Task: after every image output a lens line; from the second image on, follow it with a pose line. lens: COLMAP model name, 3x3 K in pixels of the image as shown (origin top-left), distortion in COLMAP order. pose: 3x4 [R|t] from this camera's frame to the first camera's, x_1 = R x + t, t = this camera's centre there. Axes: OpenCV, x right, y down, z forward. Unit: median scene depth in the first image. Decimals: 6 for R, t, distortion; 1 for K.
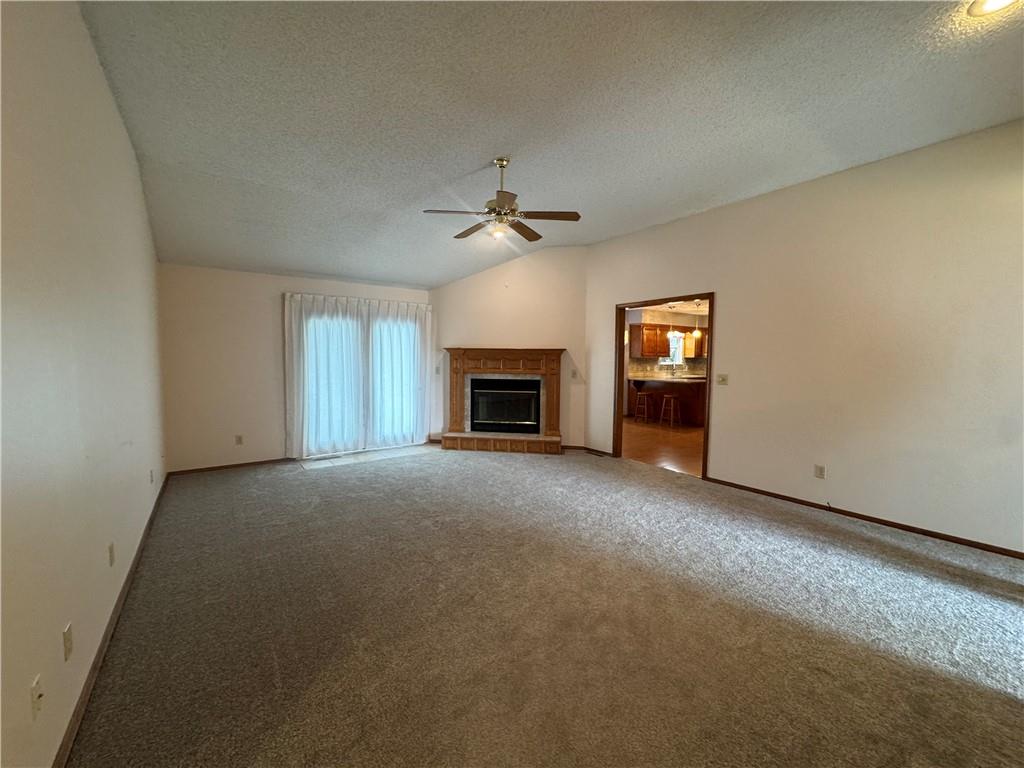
lens RADIAL K [[409.6, 0, 516.4], [0, 409.6, 379.6], [0, 0, 1]] dist [-0.002994, 0.000106]
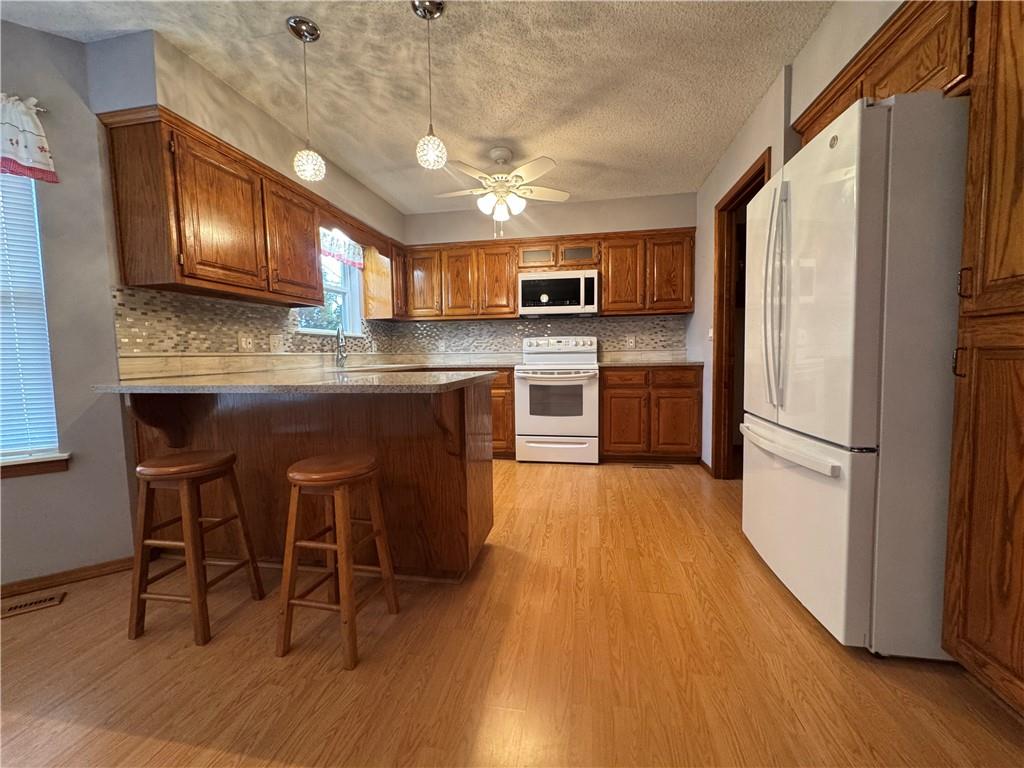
lens RADIAL K [[409.6, 0, 512.5], [0, 409.6, 383.4], [0, 0, 1]] dist [-0.002994, 0.000106]
pose [[0.727627, -0.070325, 0.682359, 0.430699], [0.063512, 0.997365, 0.035065, 0.001847], [-0.683026, 0.017823, 0.730176, 1.110146]]
